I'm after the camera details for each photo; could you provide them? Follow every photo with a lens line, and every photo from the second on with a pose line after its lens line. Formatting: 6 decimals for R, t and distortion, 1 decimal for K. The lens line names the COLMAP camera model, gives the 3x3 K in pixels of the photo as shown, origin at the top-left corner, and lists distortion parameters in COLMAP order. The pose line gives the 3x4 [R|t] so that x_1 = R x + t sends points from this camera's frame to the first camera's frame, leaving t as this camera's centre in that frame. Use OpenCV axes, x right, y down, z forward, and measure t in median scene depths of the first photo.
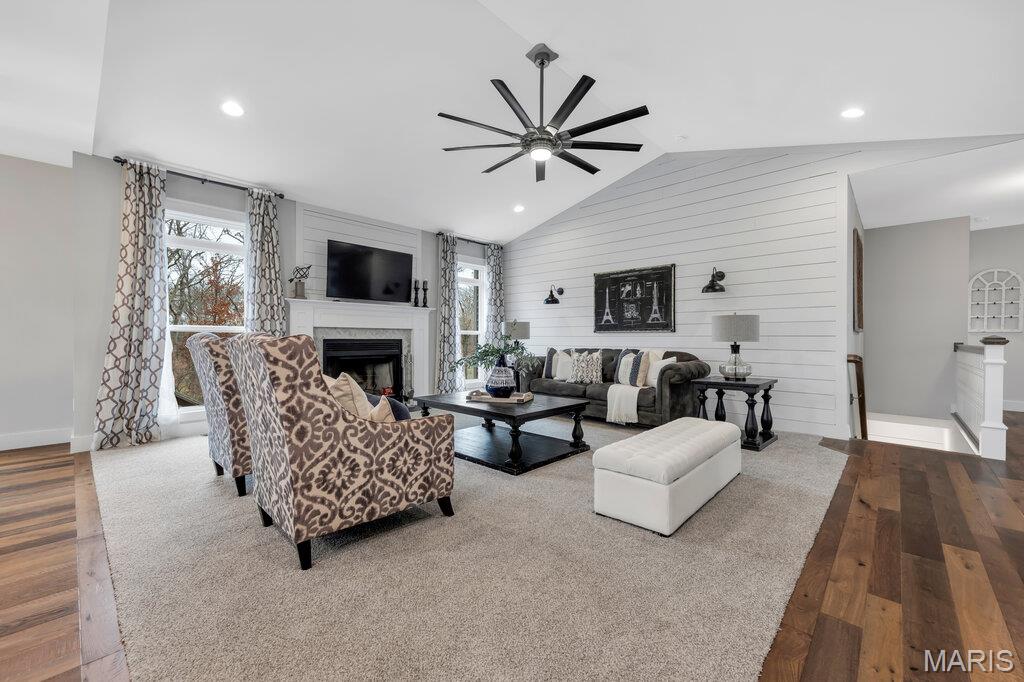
lens RADIAL K [[410.5, 0, 514.5], [0, 410.5, 338.7], [0, 0, 1]] dist [0.001529, 0.000184]
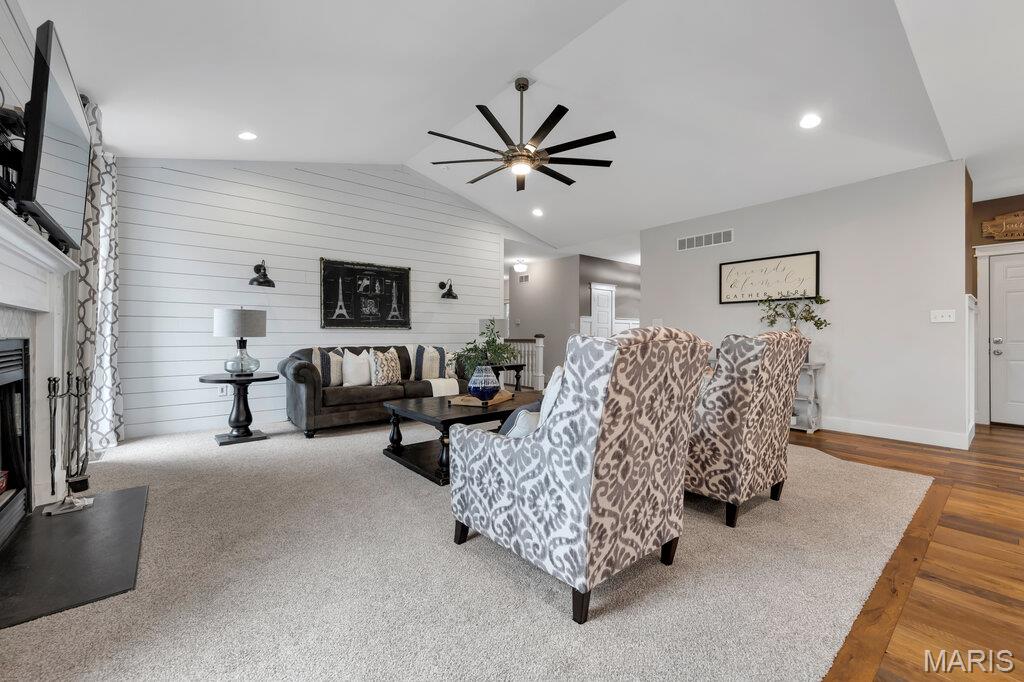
lens RADIAL K [[419.5, 0, 512.0], [0, 419.5, 335.1], [0, 0, 1]] dist [0.017452, 0.000082]
pose [[0.126893, -0.002727, 0.991913, -0.746337], [-0.001854, 0.999994, 0.002987, -0.004388], [-0.991915, -0.002218, 0.126888, 0.616188]]
